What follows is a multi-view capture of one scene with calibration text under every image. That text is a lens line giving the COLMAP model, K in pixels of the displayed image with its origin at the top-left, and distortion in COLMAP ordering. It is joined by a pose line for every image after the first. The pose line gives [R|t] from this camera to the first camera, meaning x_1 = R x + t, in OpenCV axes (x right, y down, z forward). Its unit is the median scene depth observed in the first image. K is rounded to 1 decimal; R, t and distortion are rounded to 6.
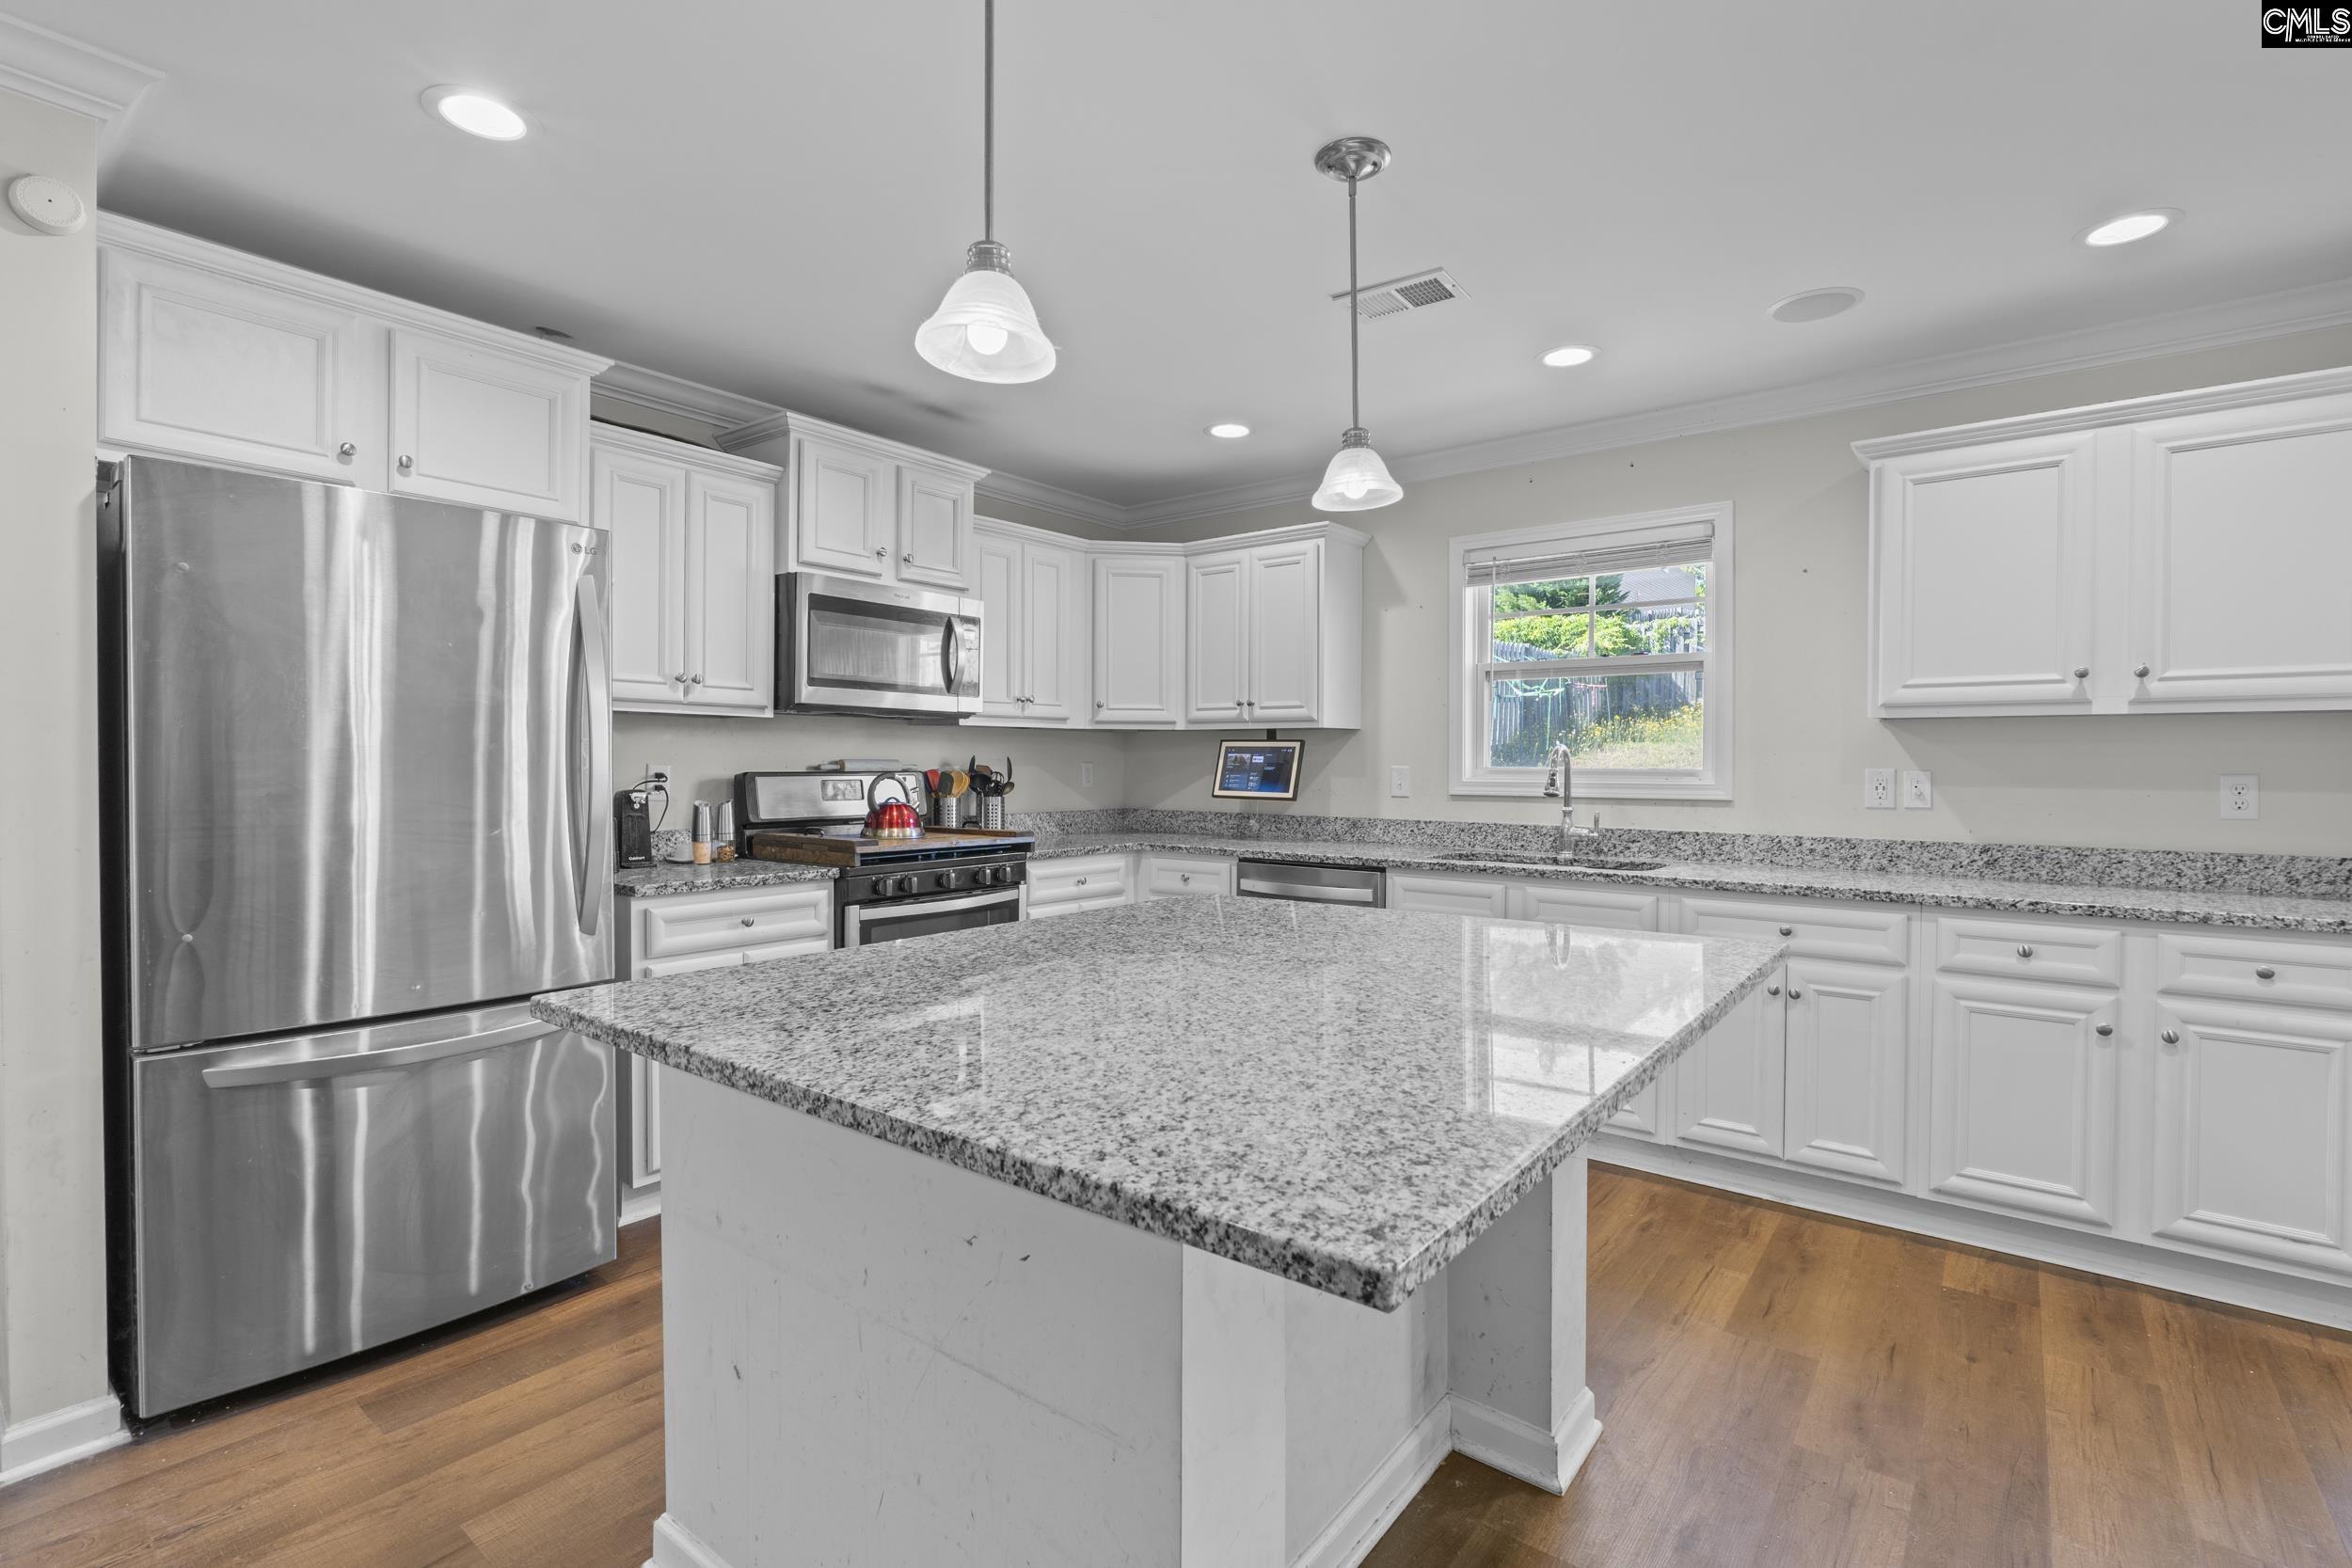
lens RADIAL K [[1073.5, 0, 1173.0], [0, 1073.5, 770.3], [0, 0, 1]] dist [-0.008846, 0.000983]
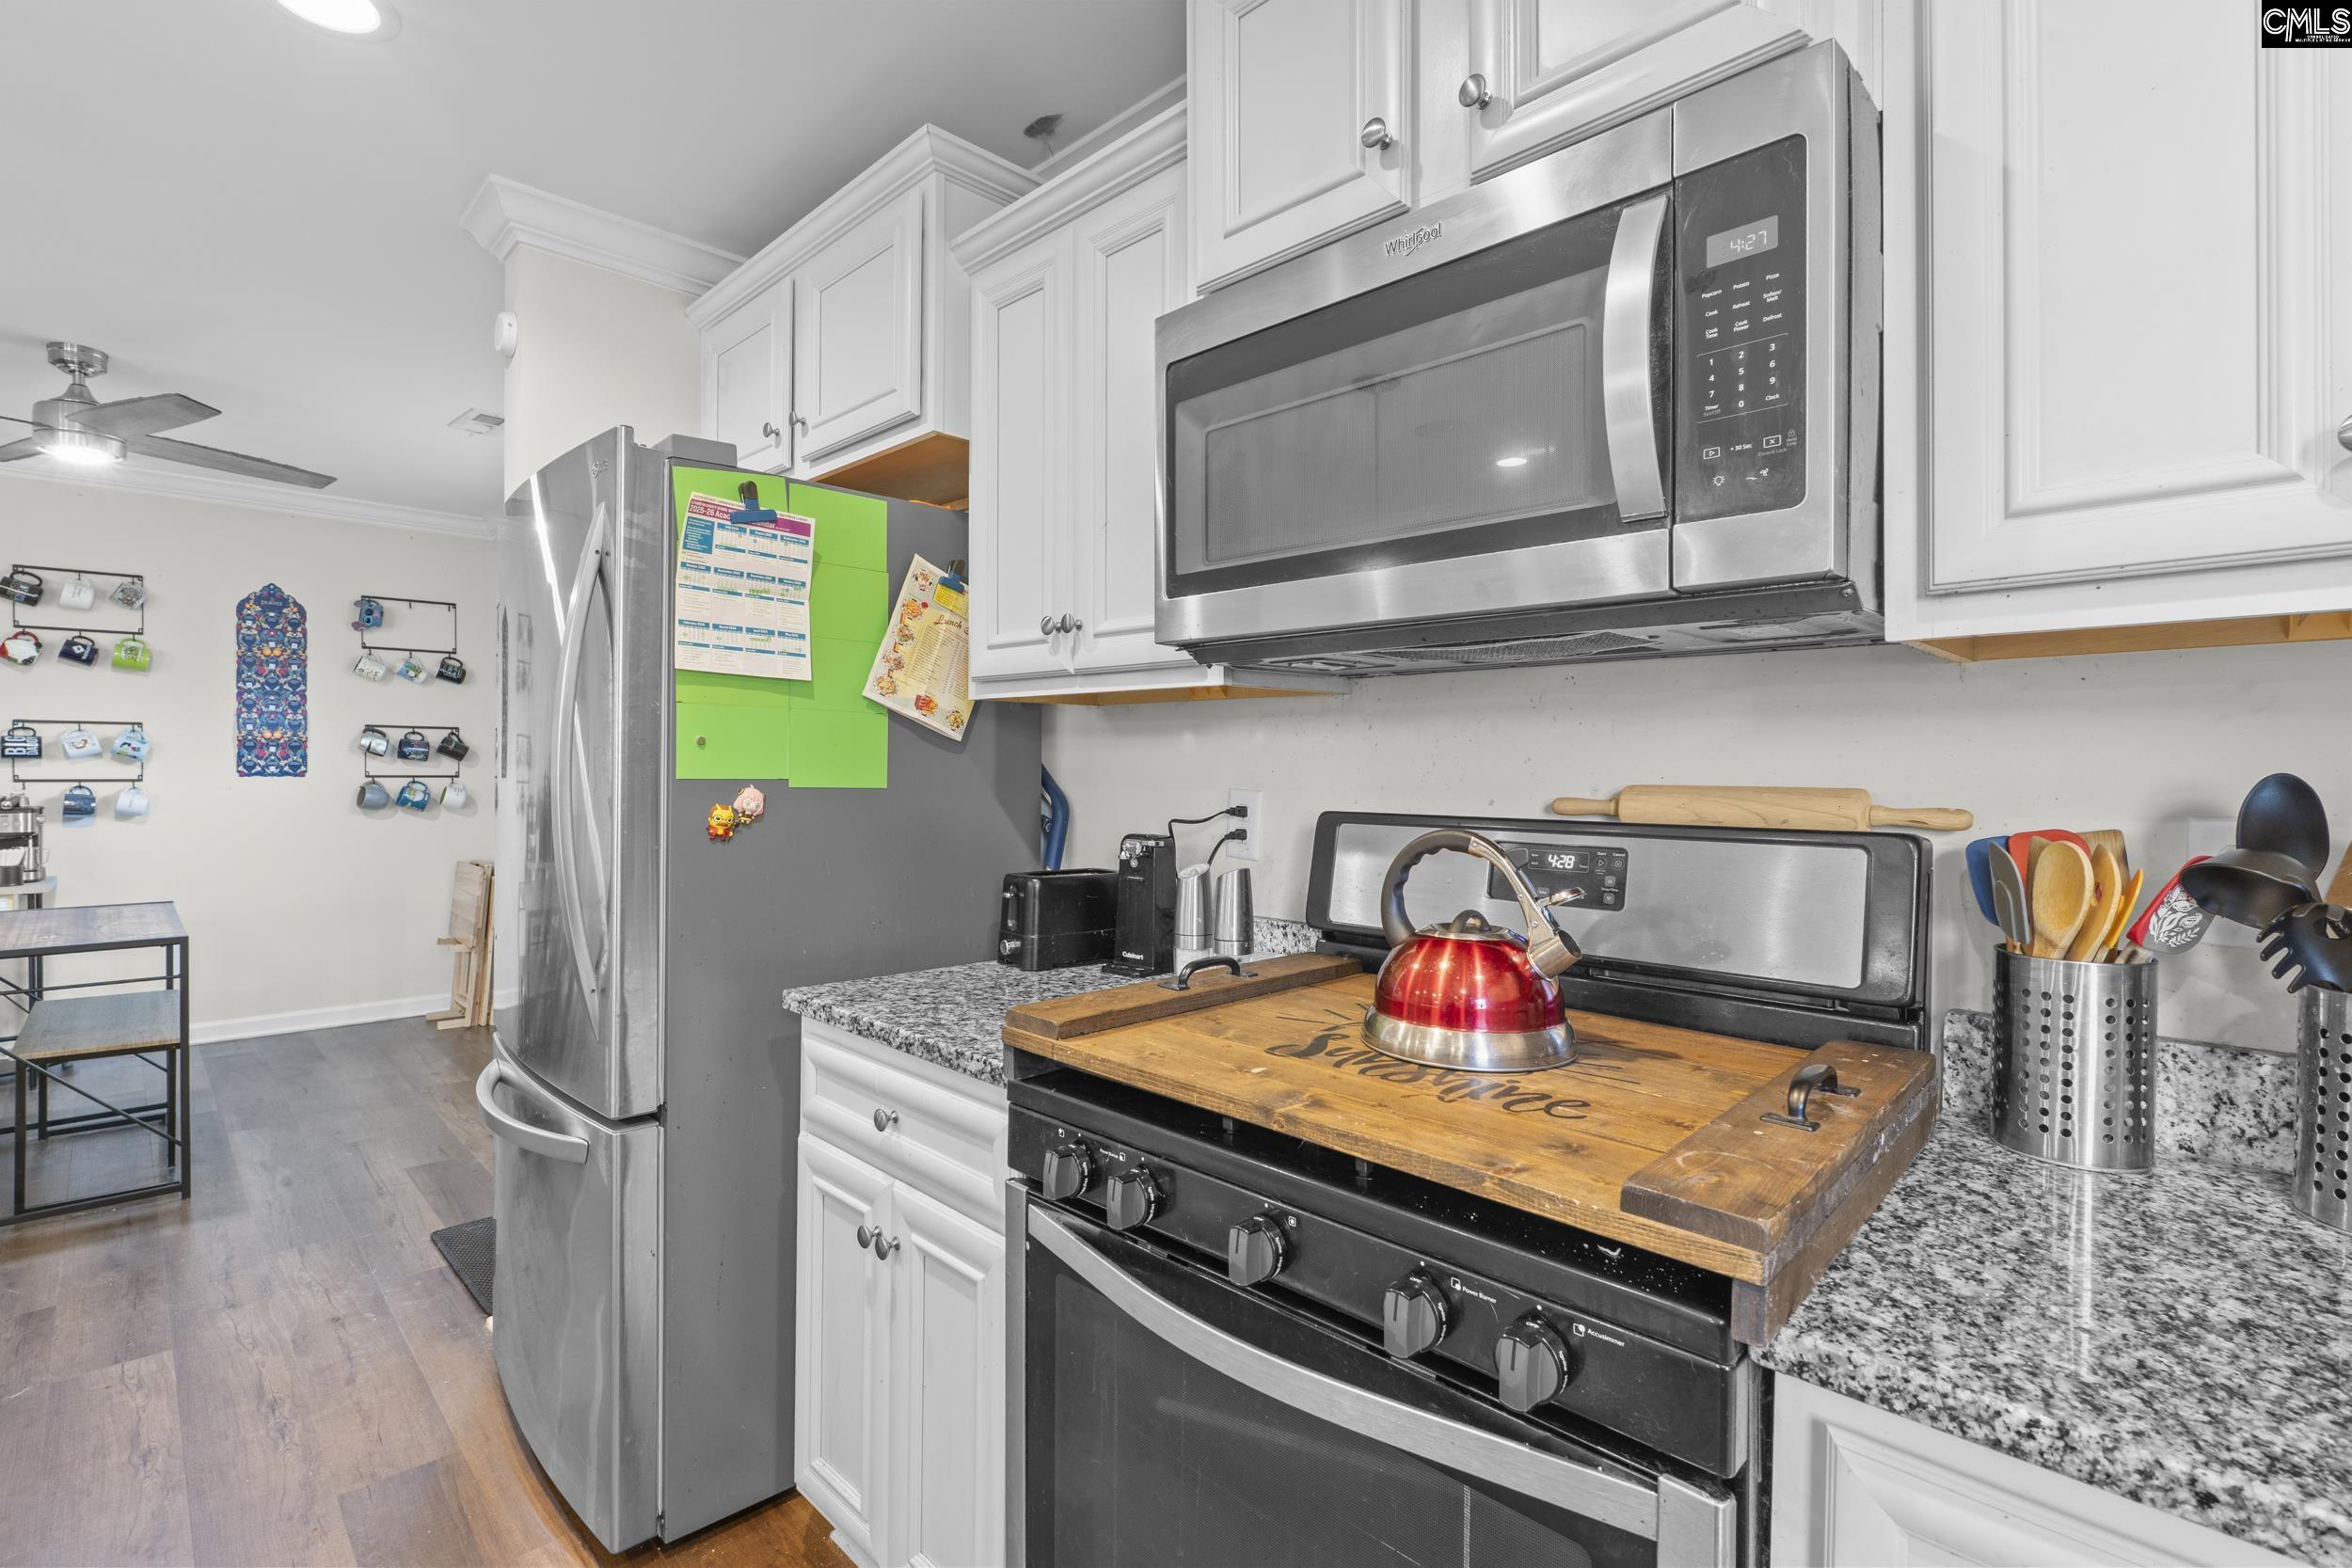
lens RADIAL K [[1073.5, 0, 1174.6], [0, 1073.5, 789.7], [0, 0, 1]] dist [-0.008846, 0.000983]
pose [[-0.120128, 0.016705, -0.992618, 0.050610], [-0.013323, 0.999741, 0.018437, -0.014238], [0.992669, 0.015440, -0.119875, 0.968049]]
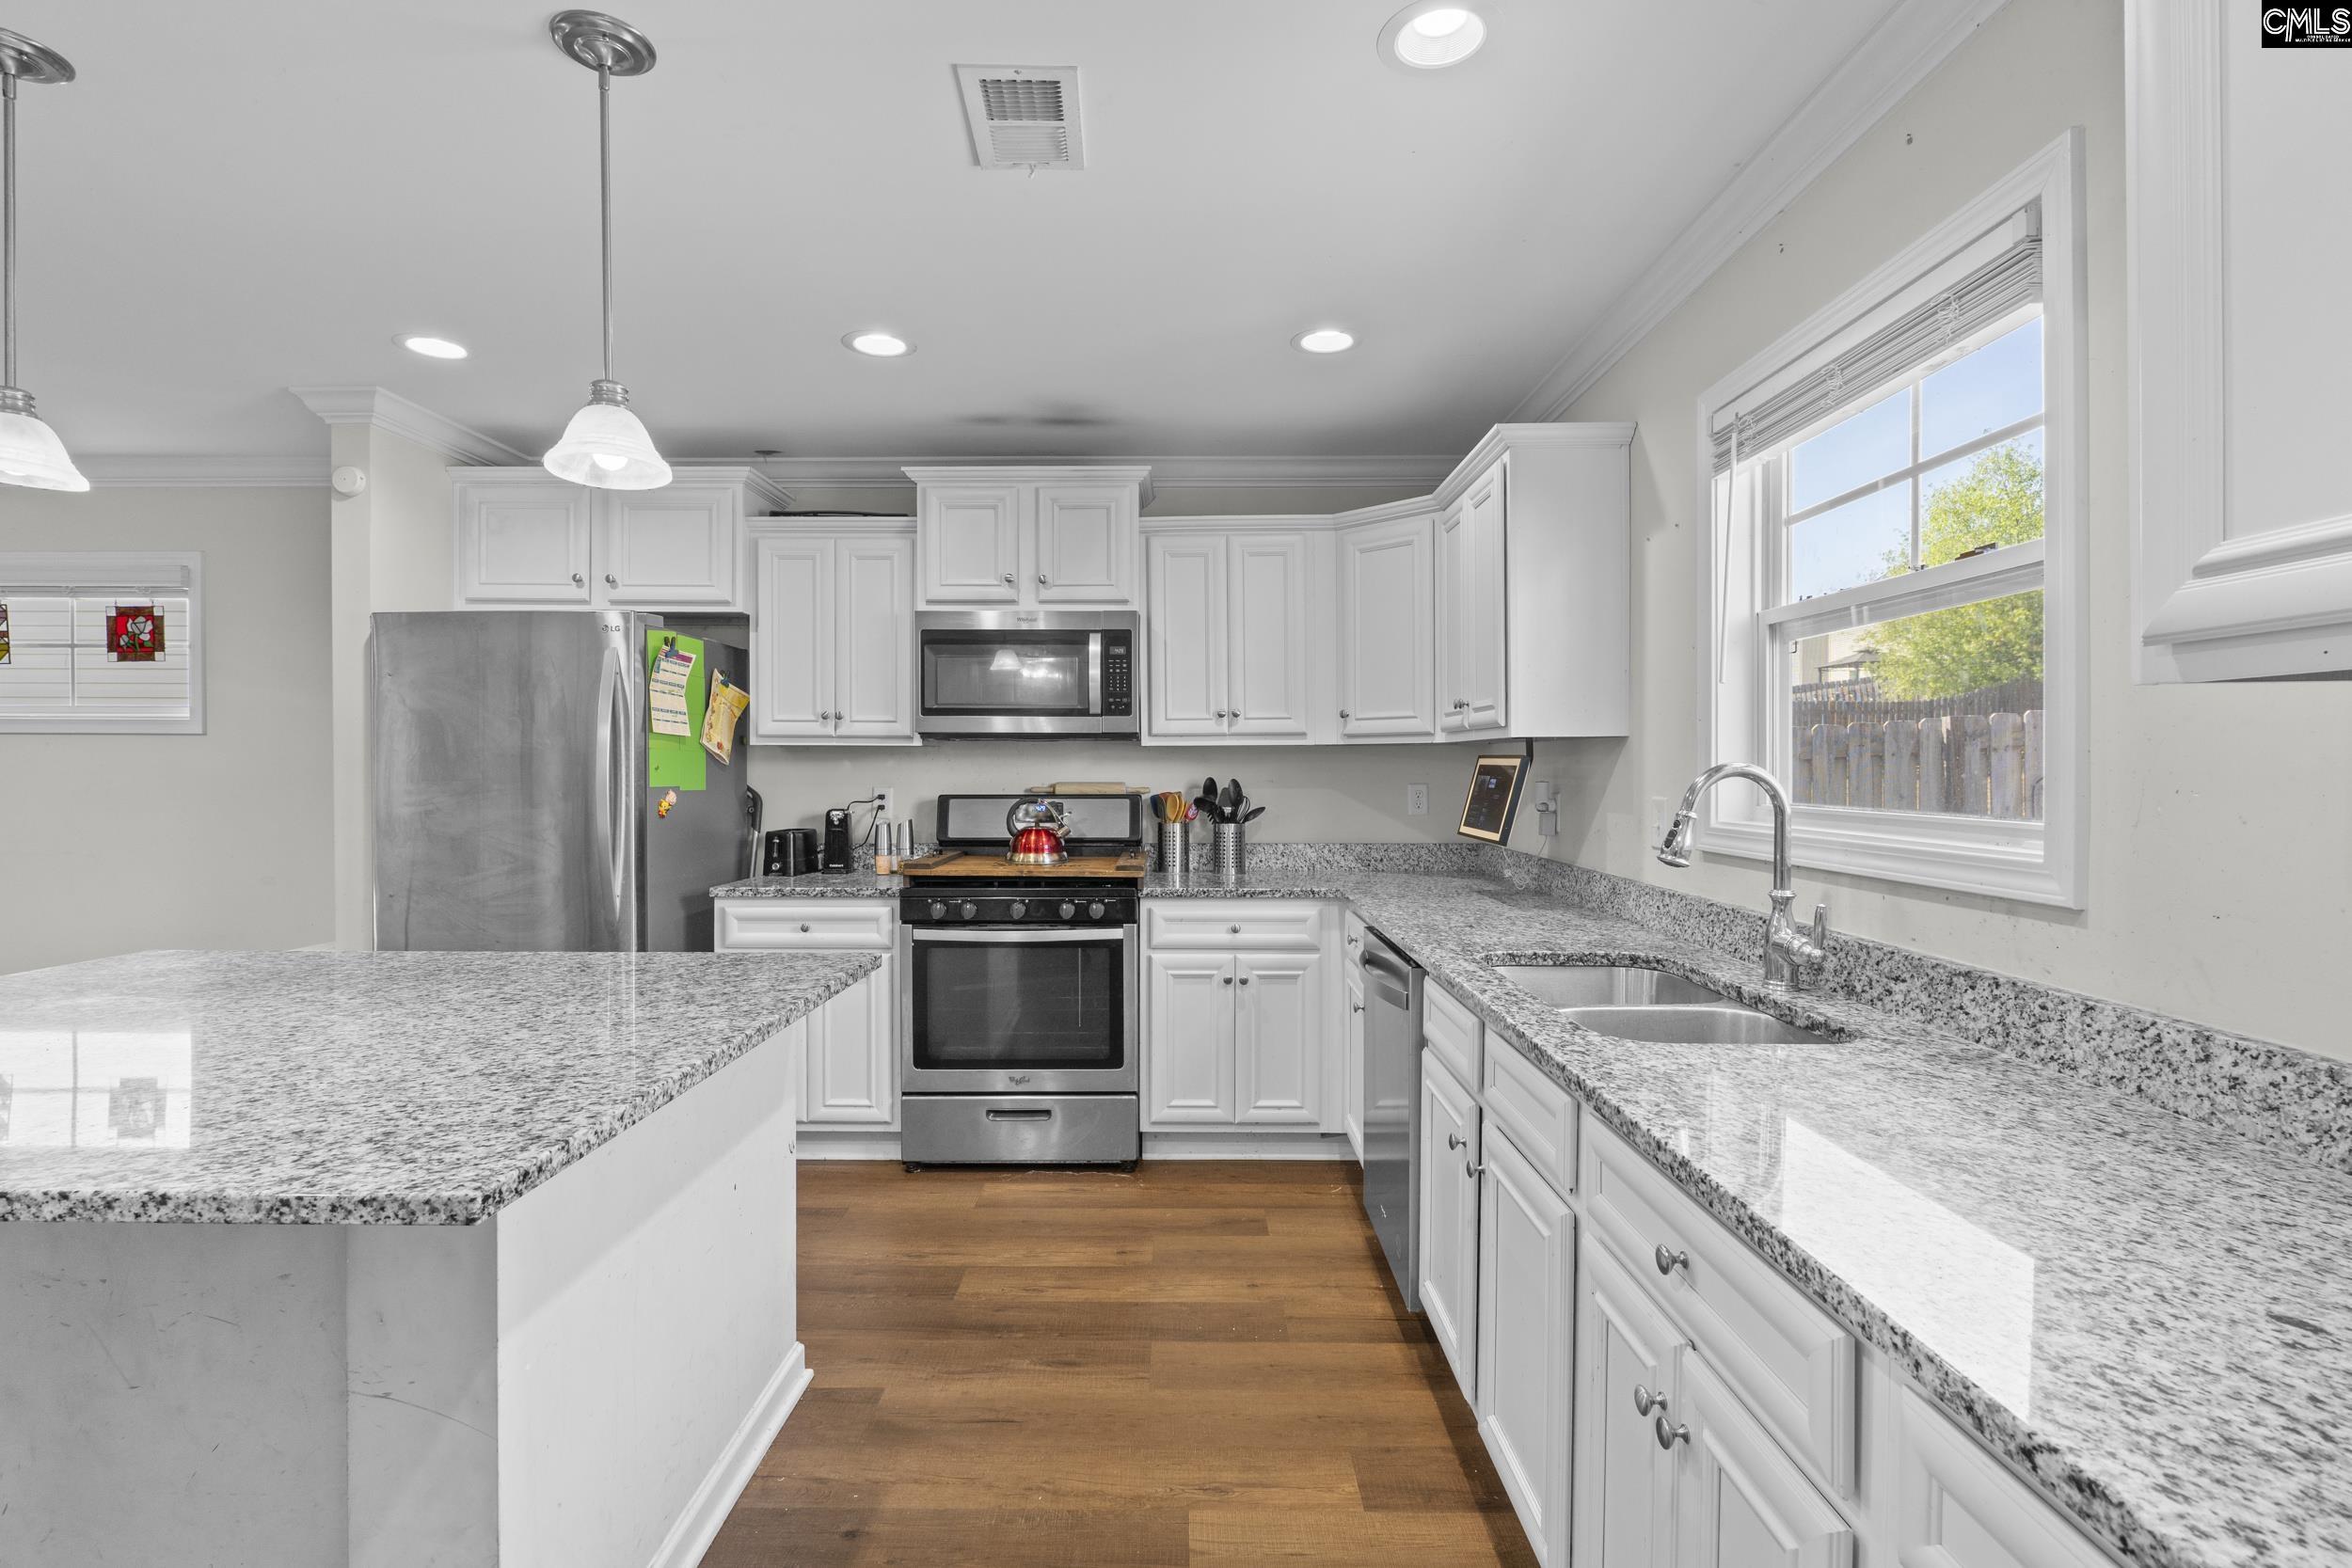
lens RADIAL K [[1073.5, 0, 1180.3], [0, 1073.5, 779.0], [0, 0, 1]] dist [-0.008846, 0.000983]
pose [[0.611850, 0.004251, -0.790962, 0.617856], [-0.002433, 0.999991, 0.003492, -0.018585], [0.790970, -0.000212, 0.611855, 0.503470]]
